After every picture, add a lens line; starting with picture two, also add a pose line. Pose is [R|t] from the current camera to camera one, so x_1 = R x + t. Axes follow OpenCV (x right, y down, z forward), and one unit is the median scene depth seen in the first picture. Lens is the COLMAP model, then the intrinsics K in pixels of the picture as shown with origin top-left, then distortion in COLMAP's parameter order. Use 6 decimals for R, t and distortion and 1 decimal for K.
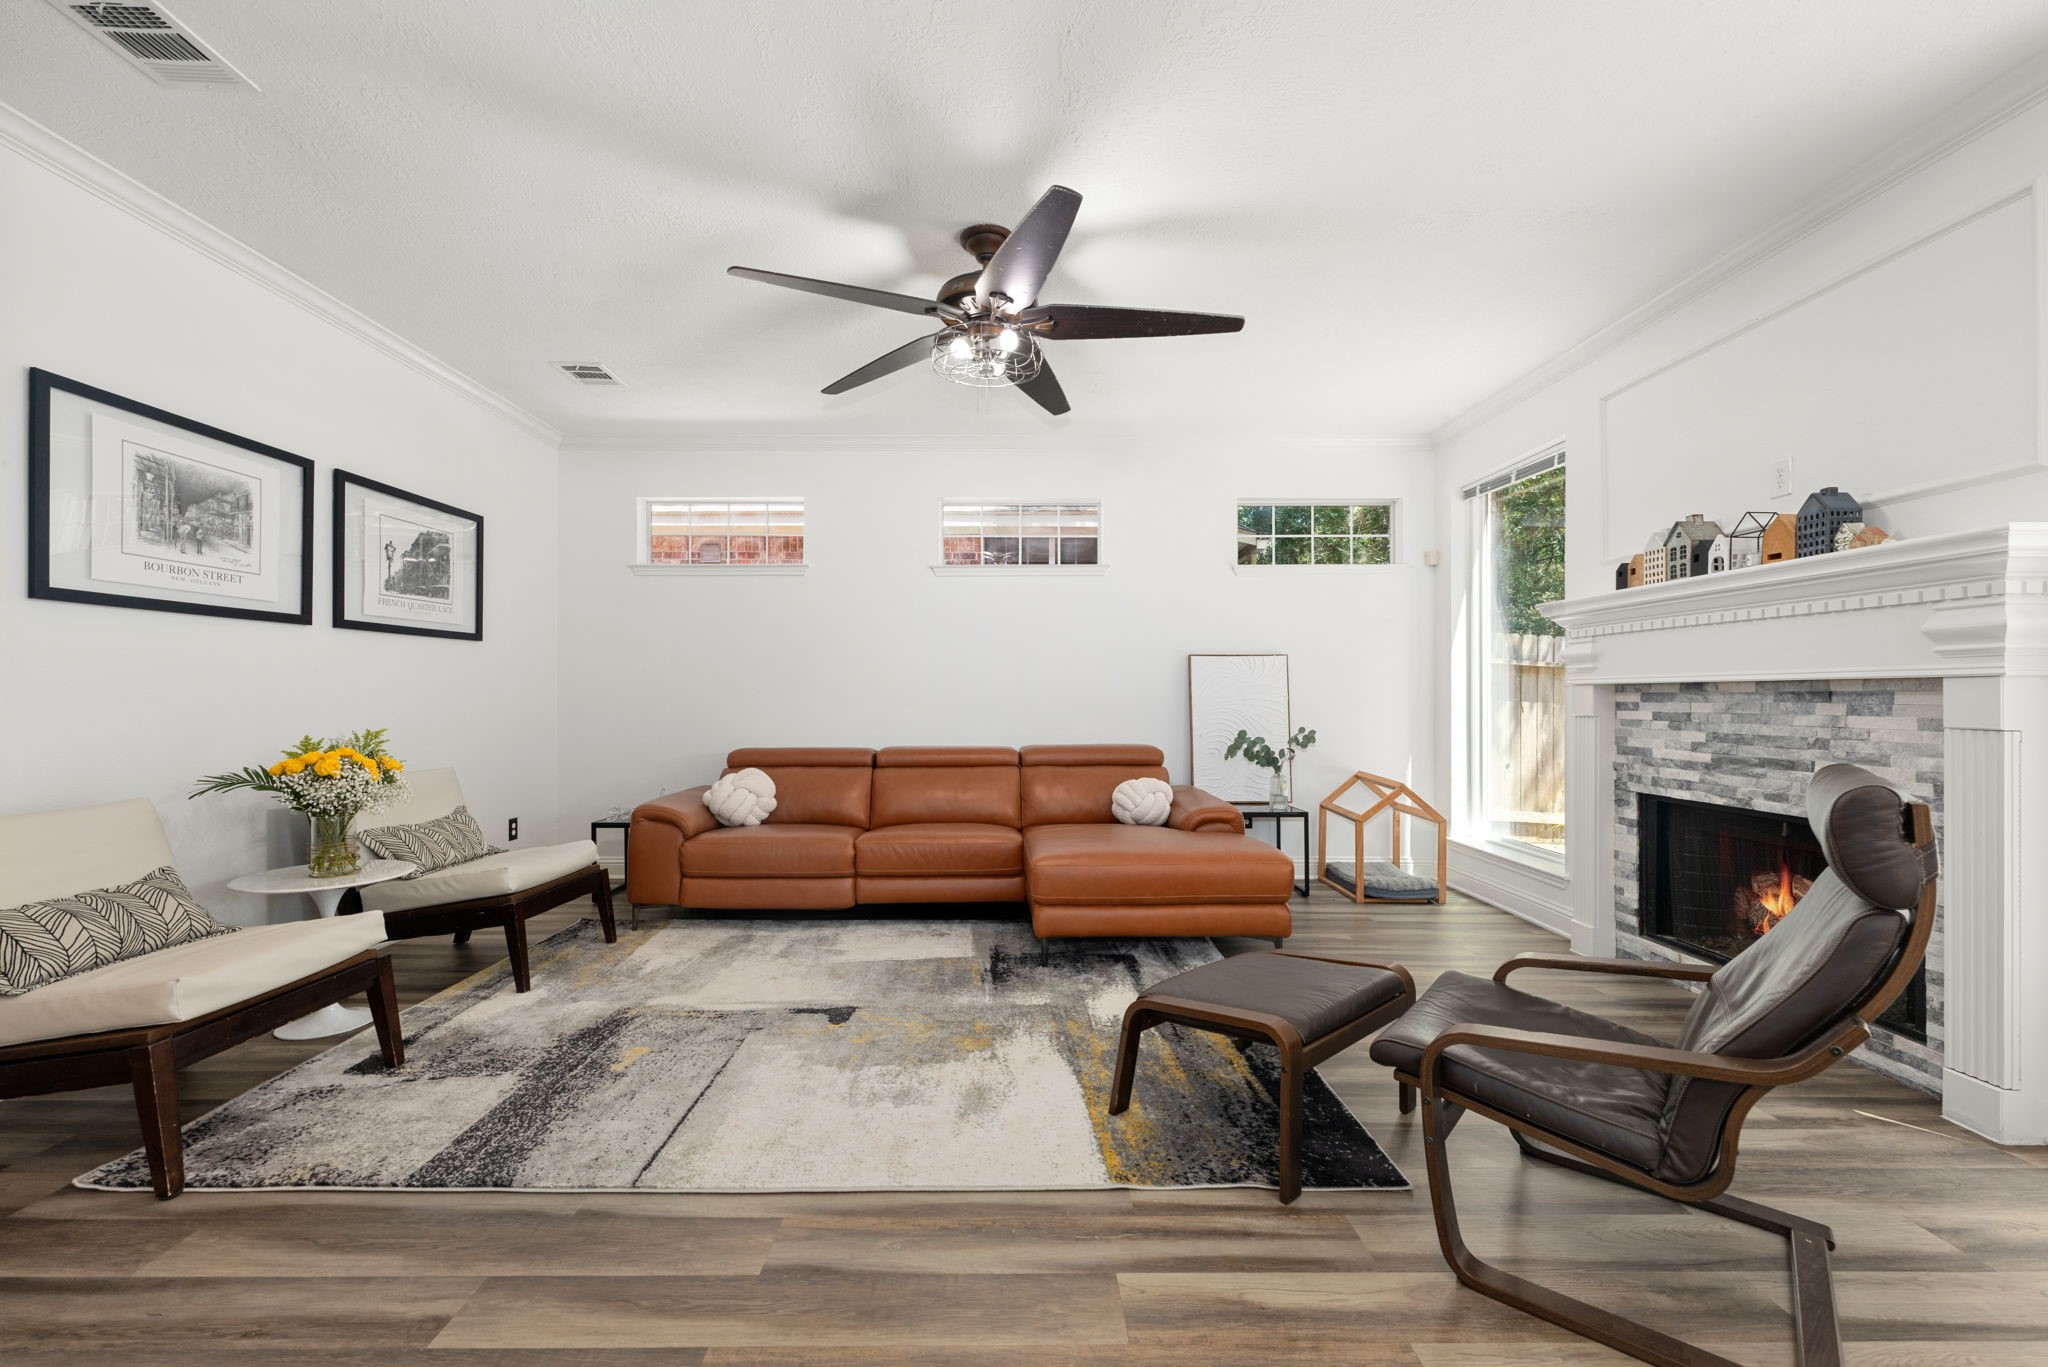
lens RADIAL K [[862.6, 0, 974.9], [0, 862.6, 694.5], [0, 0, 1]] dist [0.001583, -0.001575]
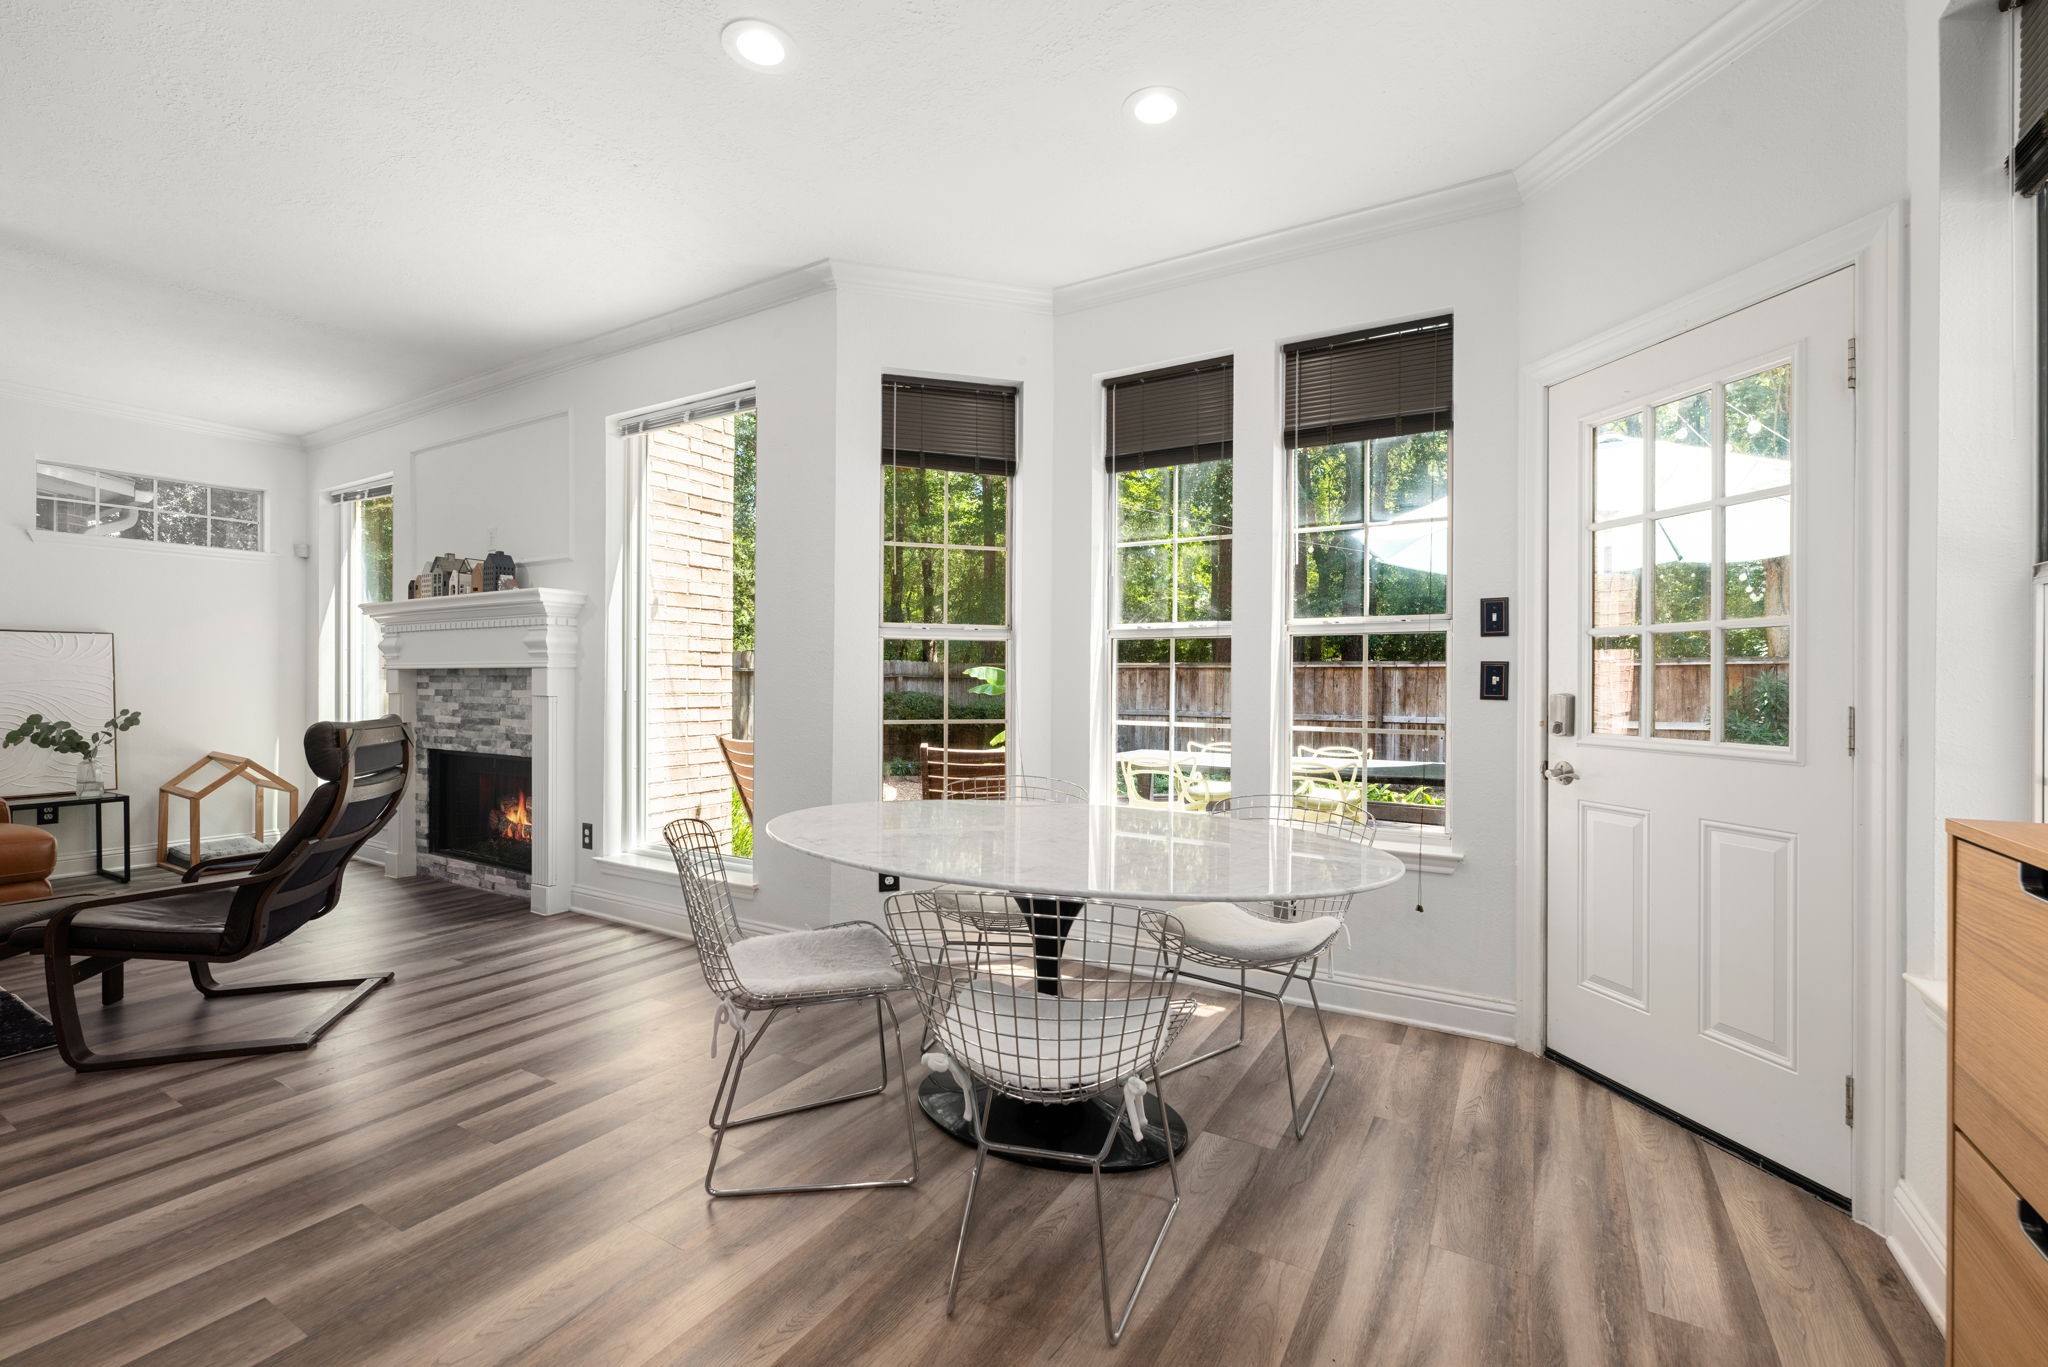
lens RADIAL K [[881.7, 0, 1059.5], [0, 881.7, 680.9], [0, 0, 1]] dist [-0.002882, -0.000071]
pose [[0.478499, 0.001810, 0.878086, 0.021955], [-0.005082, 0.999987, 0.000708, 0.000255], [-0.878073, -0.004802, 0.478502, -0.572418]]
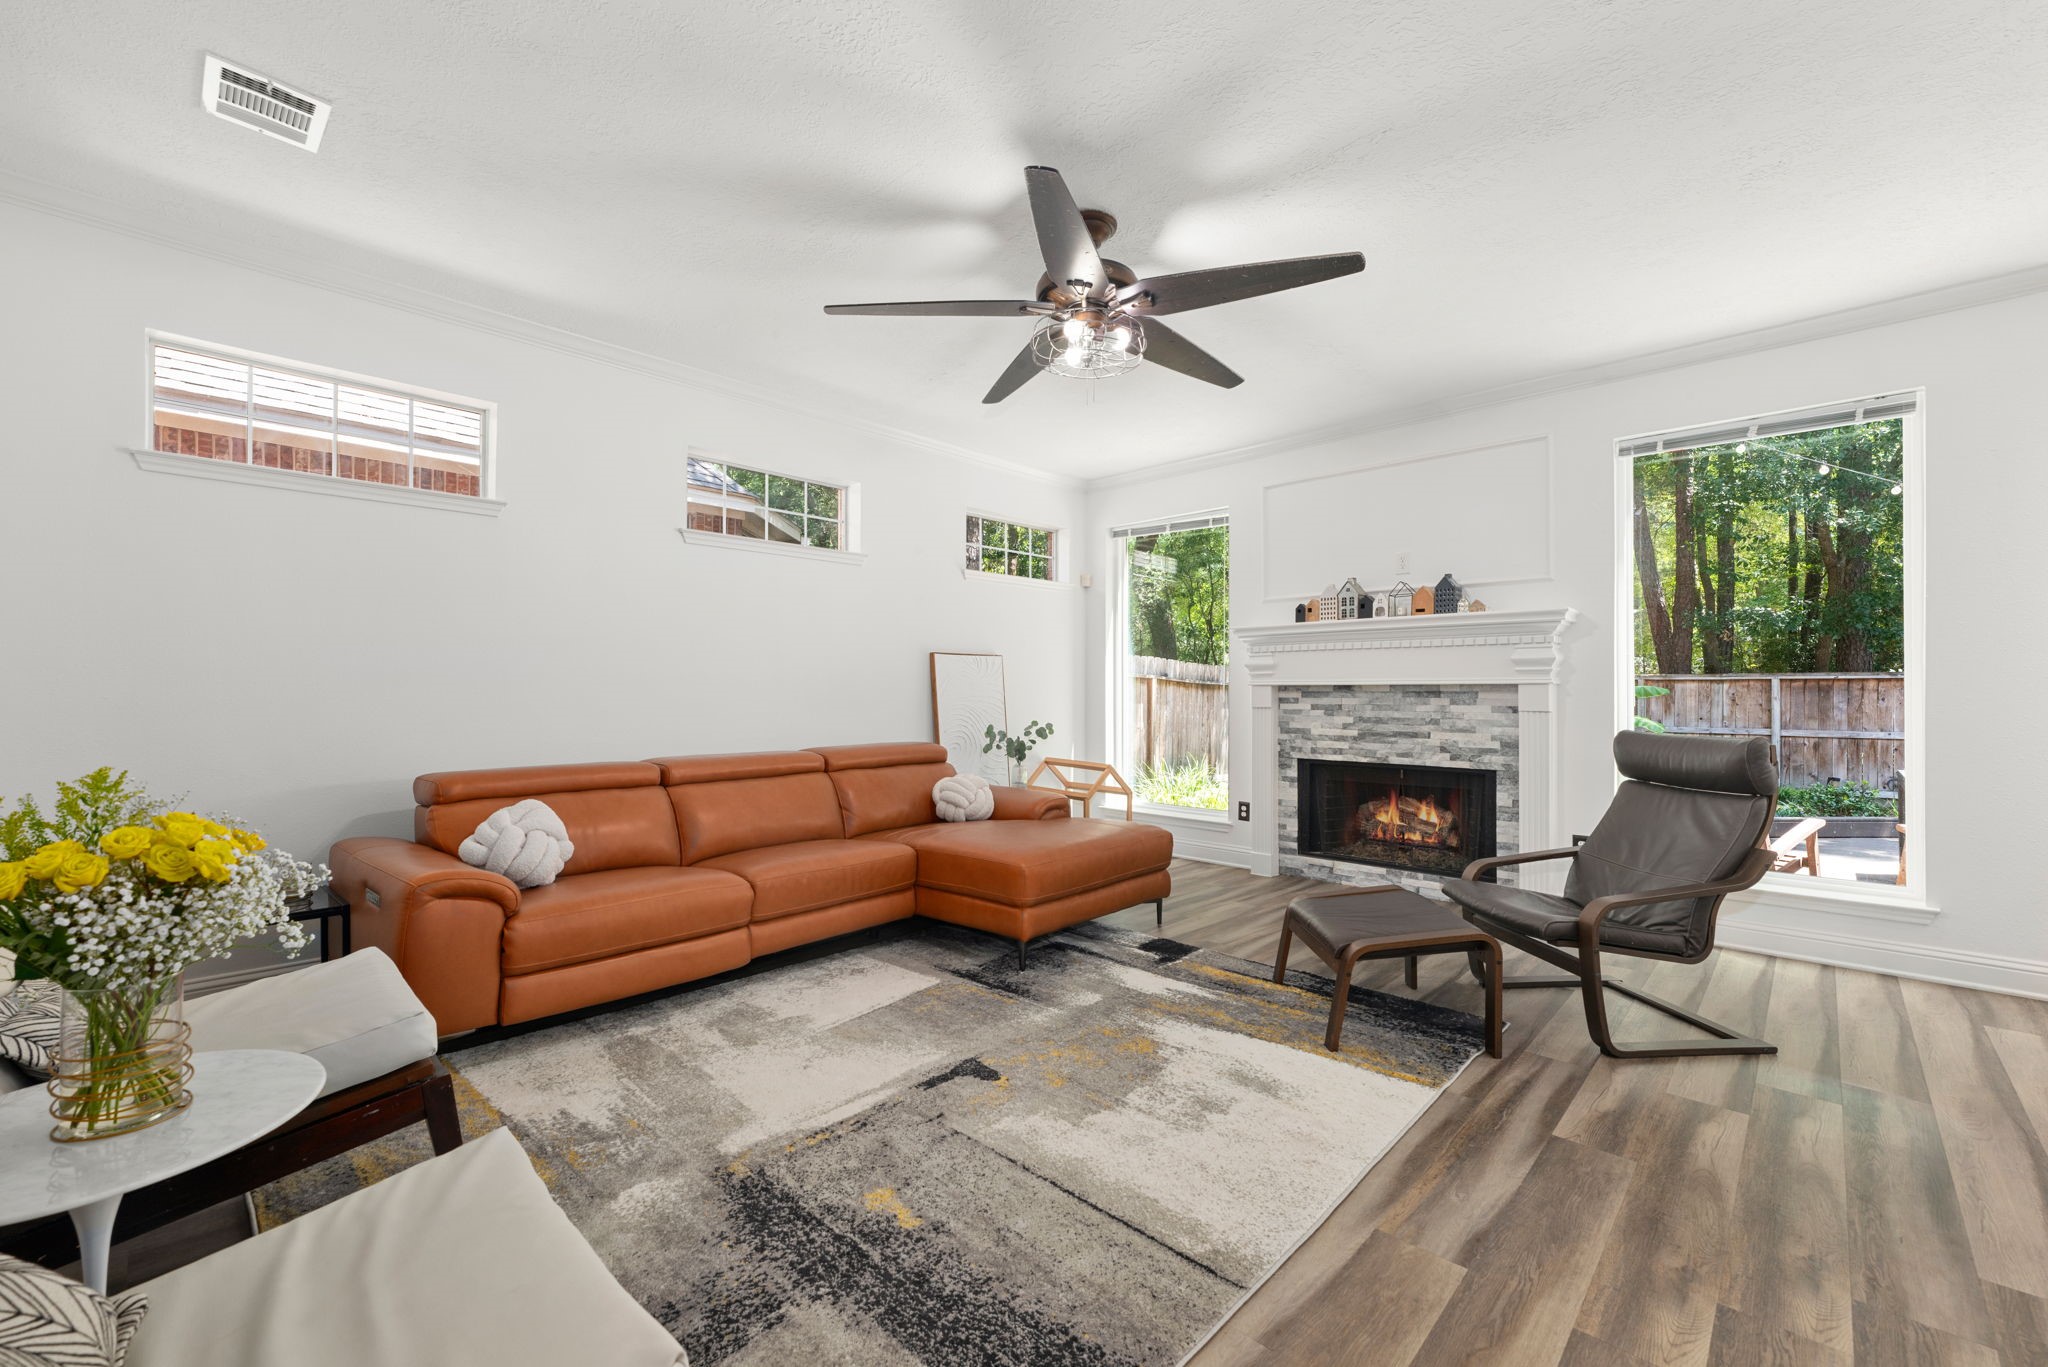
lens RADIAL K [[862.6, 0, 1052.5], [0, 862.6, 681.8], [0, 0, 1]] dist [0.001583, -0.001575]
pose [[0.671311, 0.010859, 0.741096, -0.645385], [-0.003692, 0.999929, -0.011307, -0.000231], [-0.741167, 0.004854, 0.671303, 0.329600]]
